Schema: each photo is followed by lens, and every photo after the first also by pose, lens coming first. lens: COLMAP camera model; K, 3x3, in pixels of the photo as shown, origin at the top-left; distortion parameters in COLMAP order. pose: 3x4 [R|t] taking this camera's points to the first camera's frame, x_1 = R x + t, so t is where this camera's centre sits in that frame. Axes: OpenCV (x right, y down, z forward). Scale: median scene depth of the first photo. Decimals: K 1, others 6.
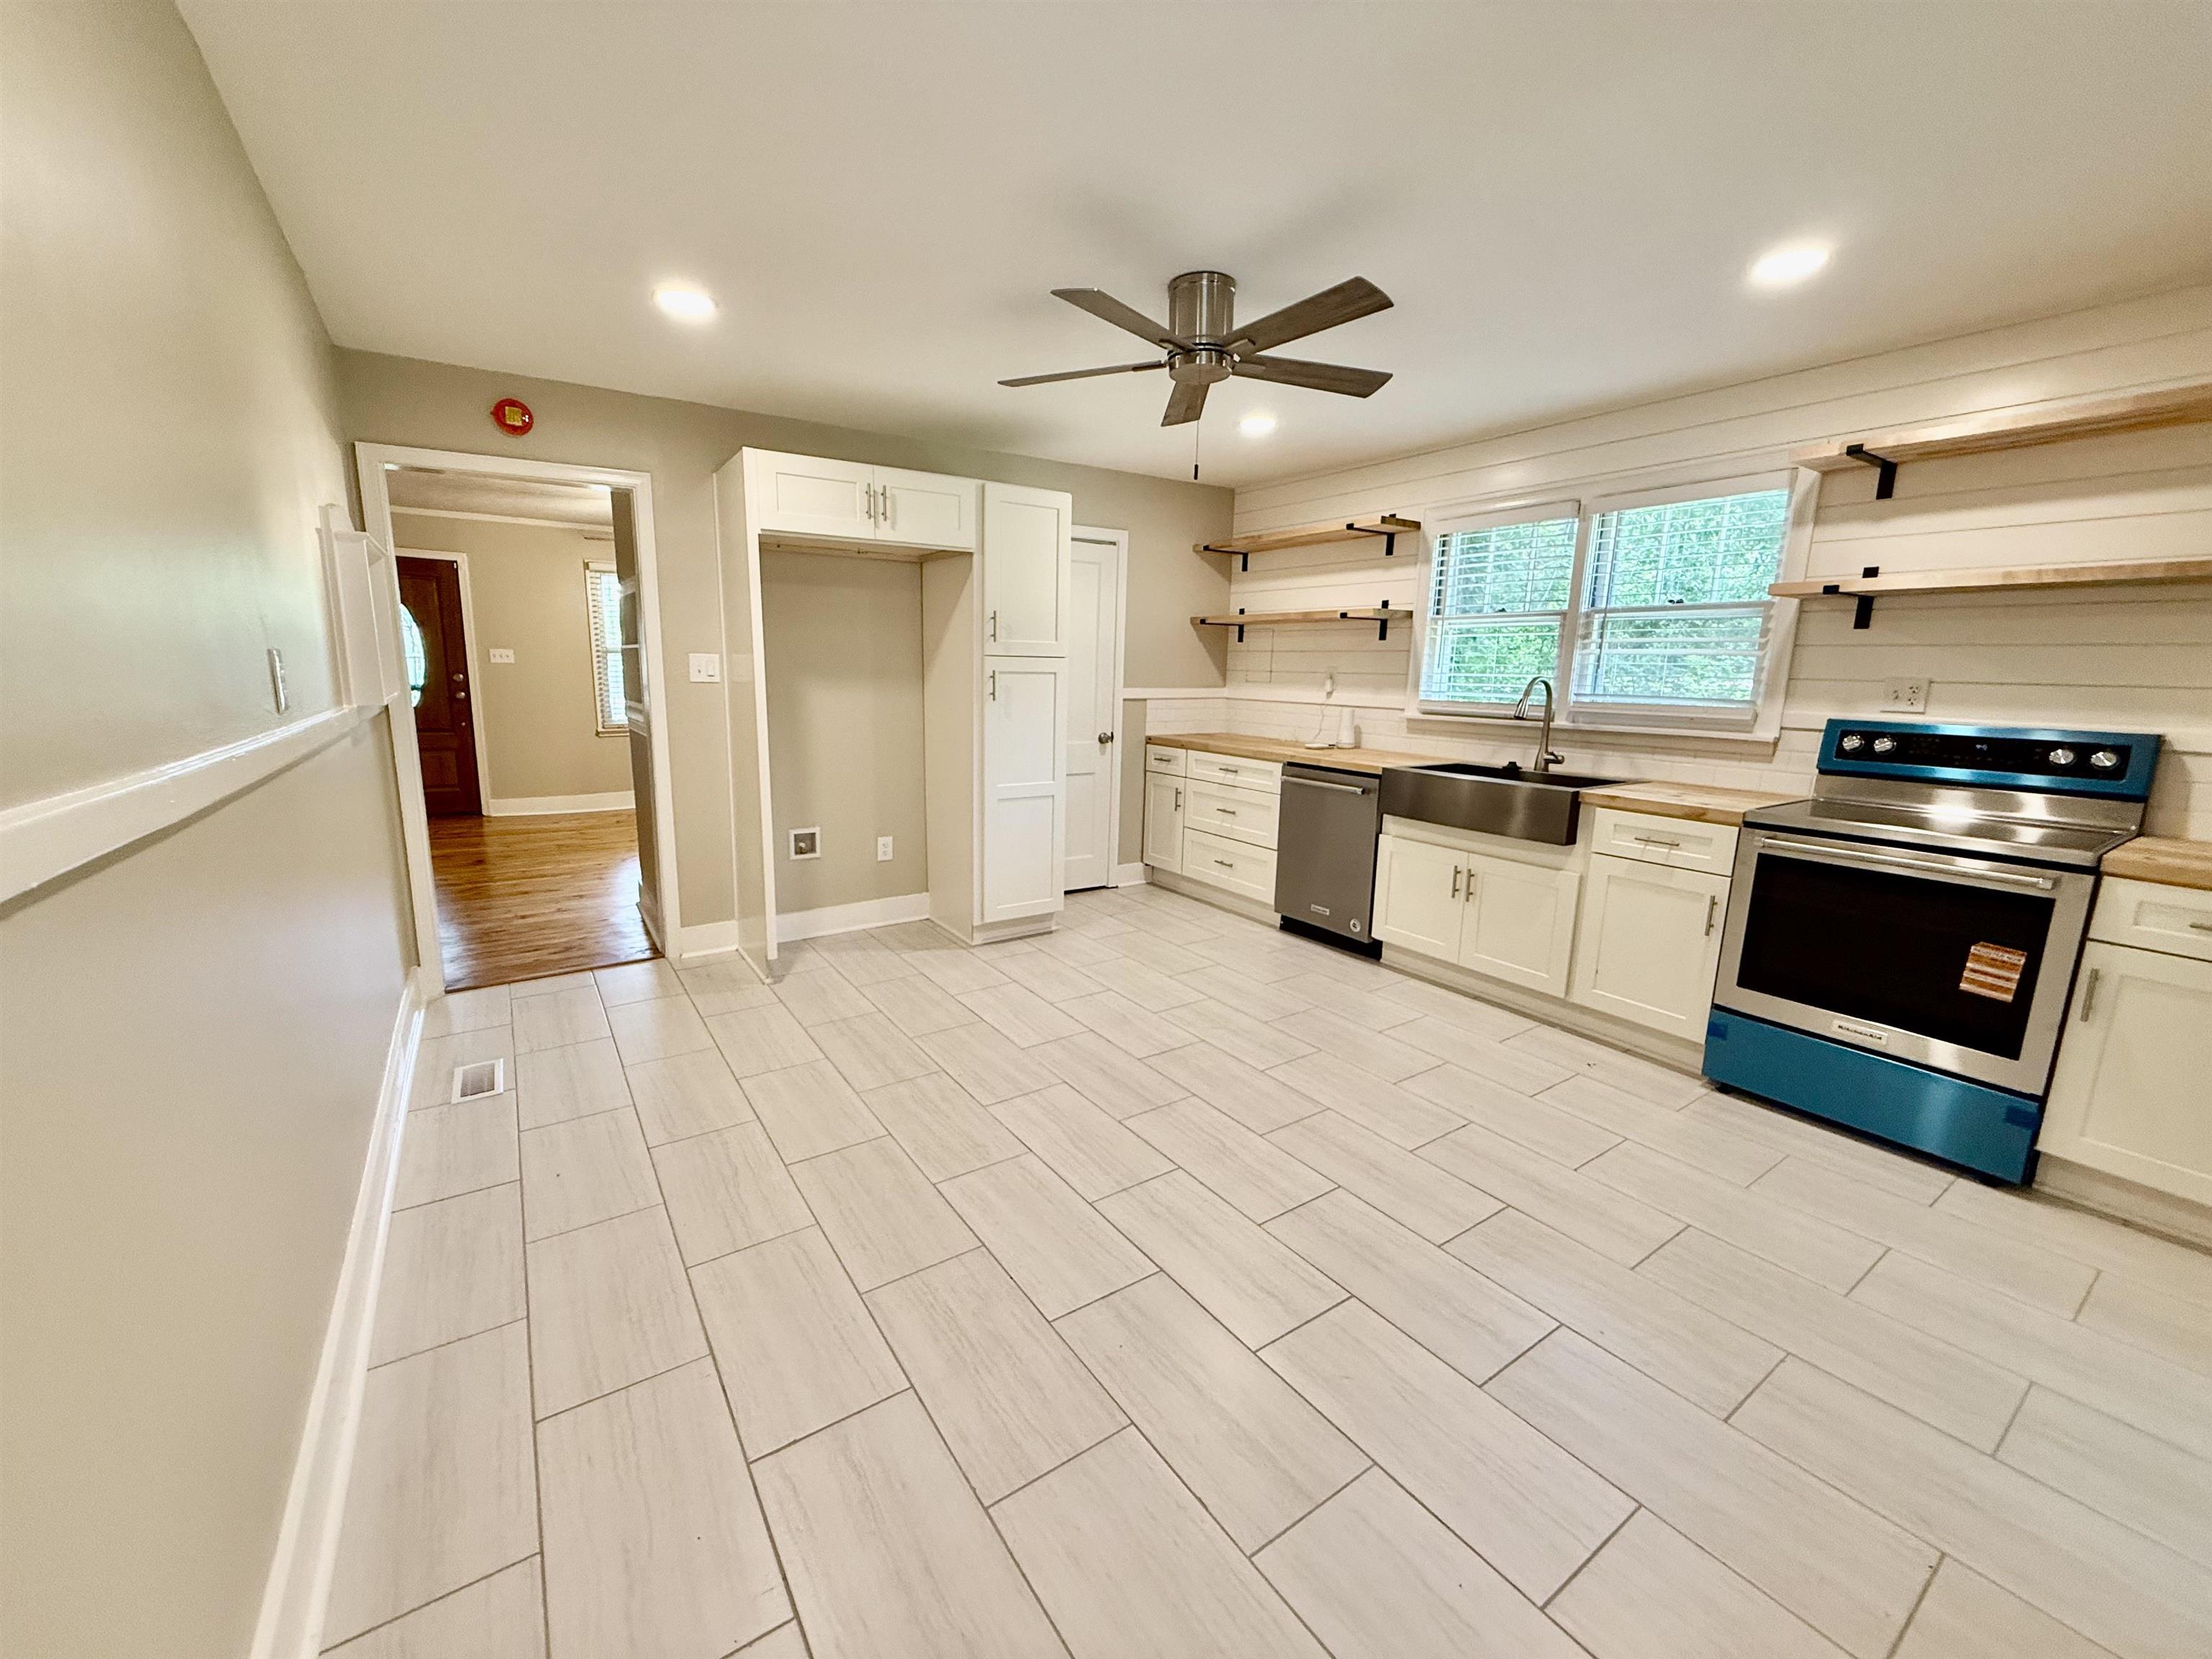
lens RADIAL K [[882.2, 0, 1101.7], [0, 882.2, 832.8], [0, 0, 1]] dist [-0.000209, 0.000734]
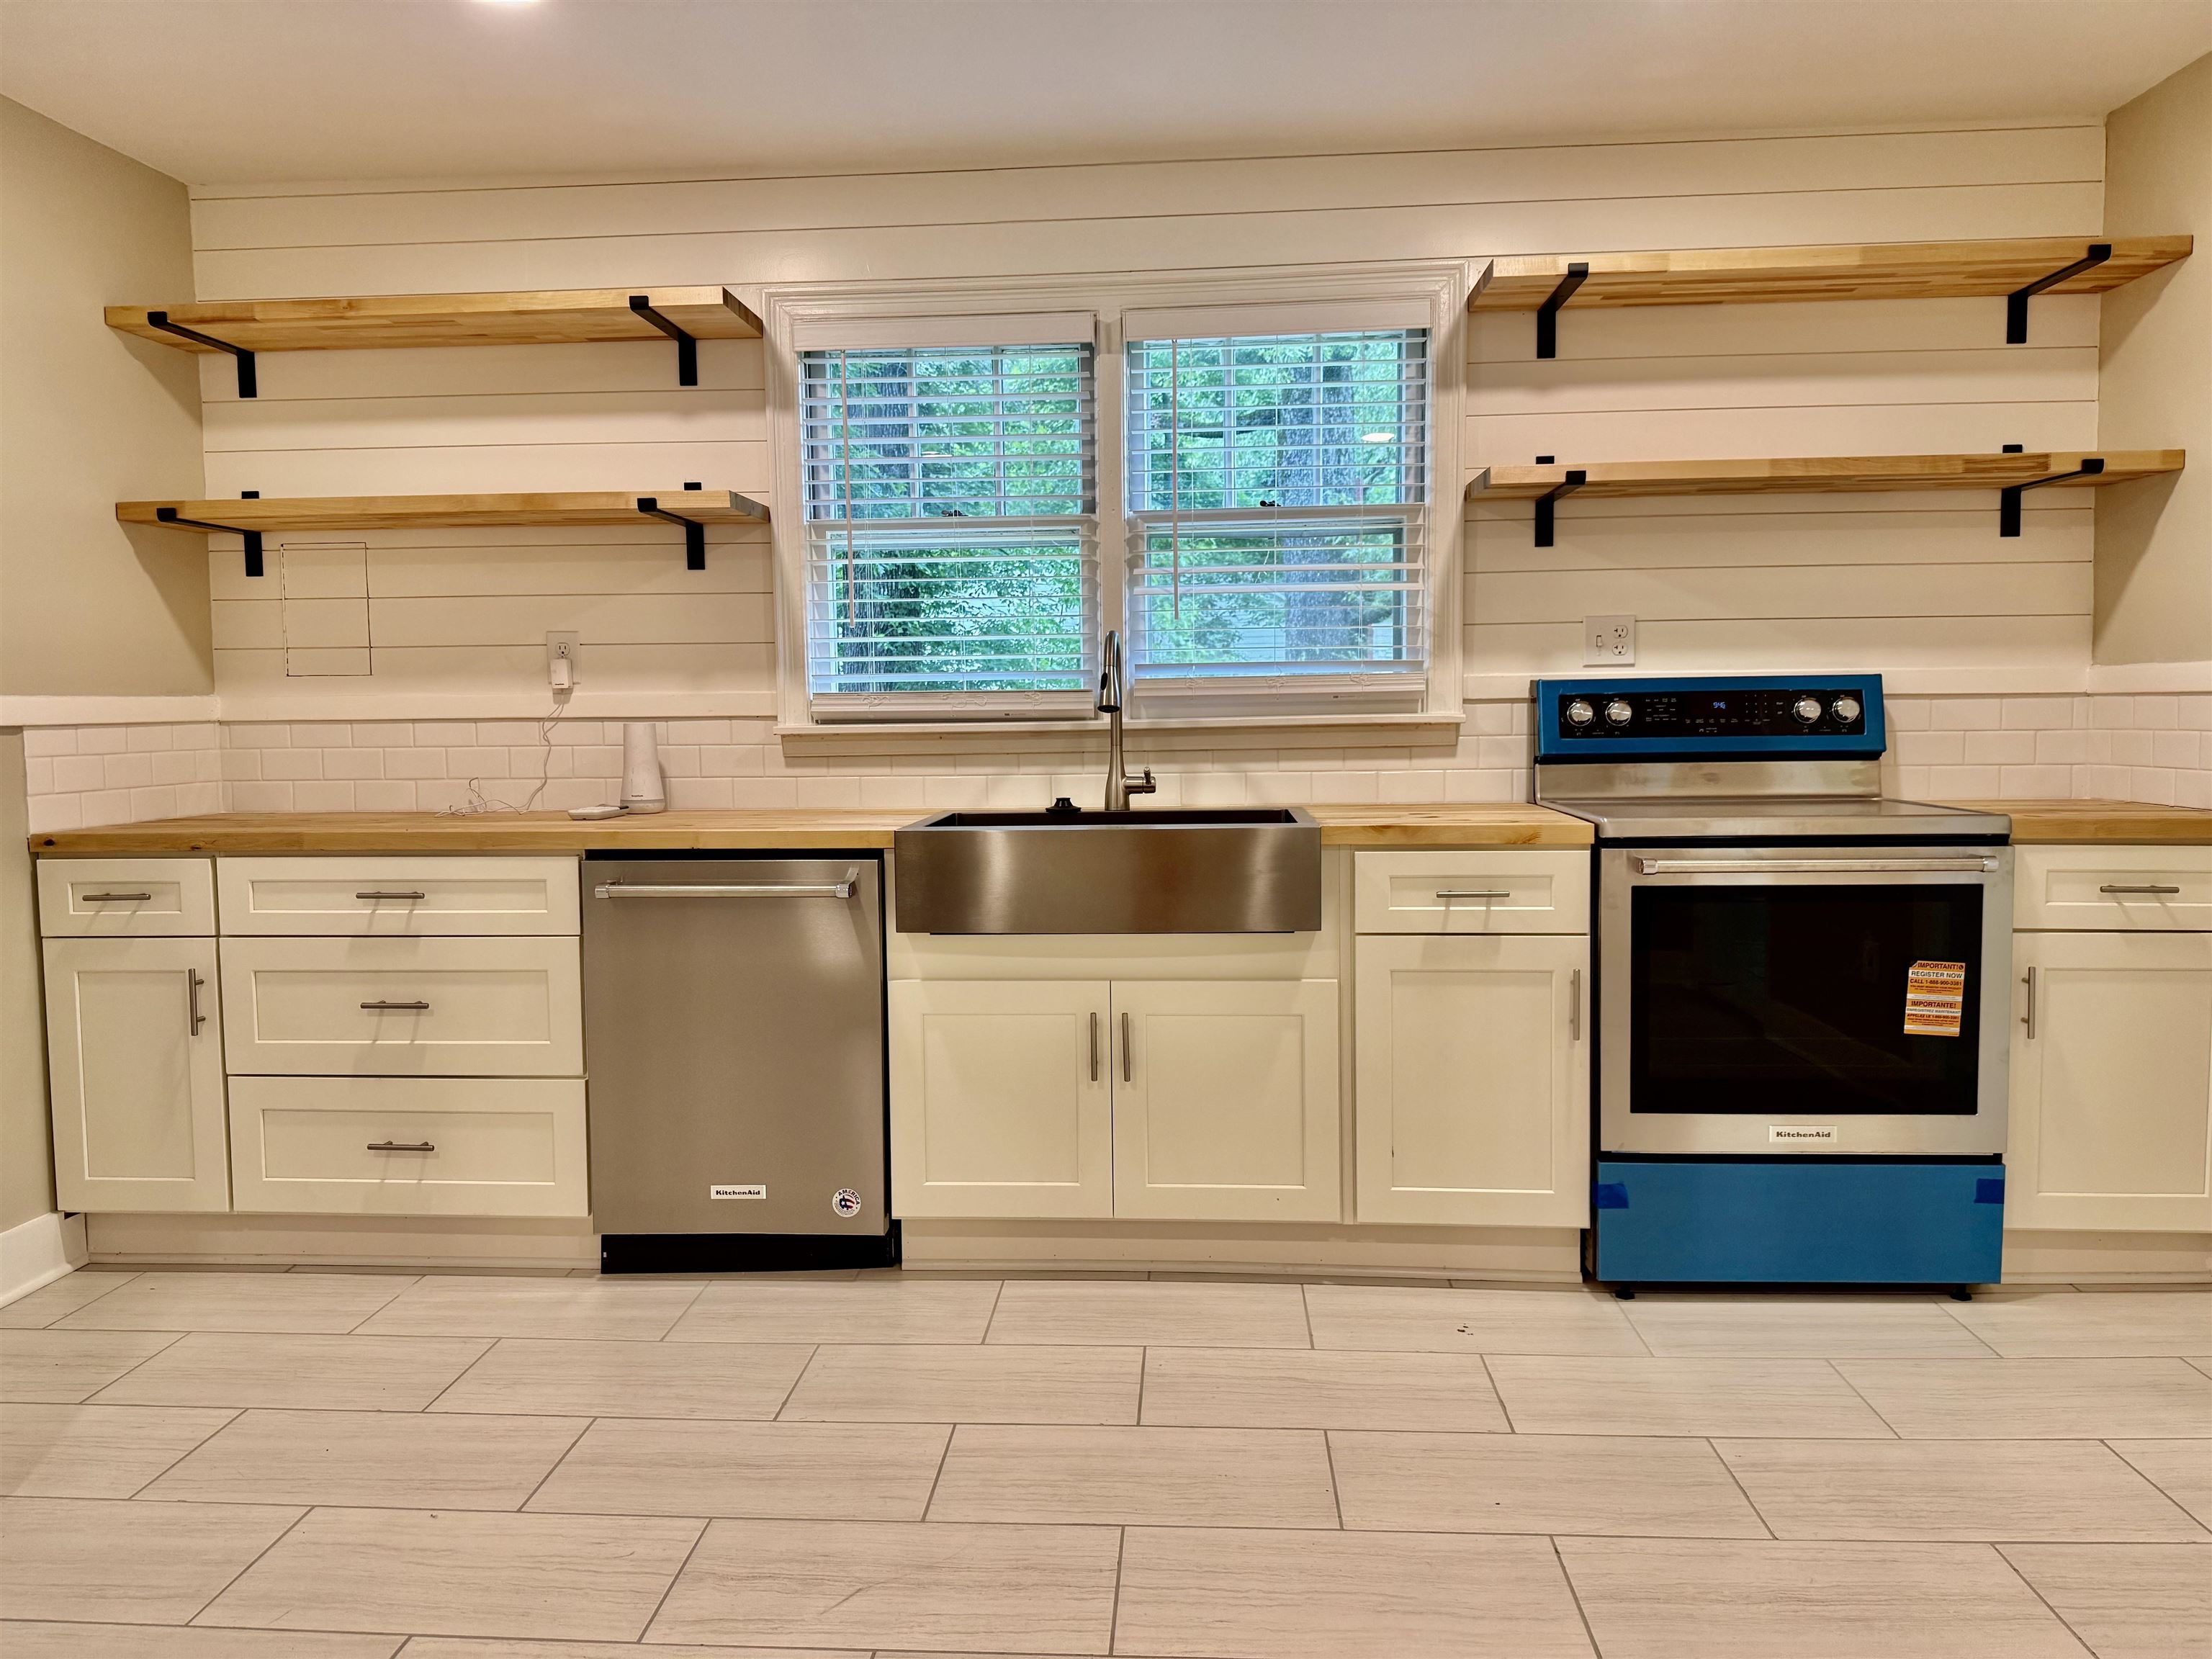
lens RADIAL K [[1555.3, 0, 1103.5], [0, 1555.3, 820.9], [0, 0, 1]] dist [0.049902, -0.068673]
pose [[0.612649, -0.085801, 0.785684, -0.232071], [0.171829, 0.984772, -0.026445, -0.039822], [-0.771450, 0.151205, 0.618063, 0.429692]]
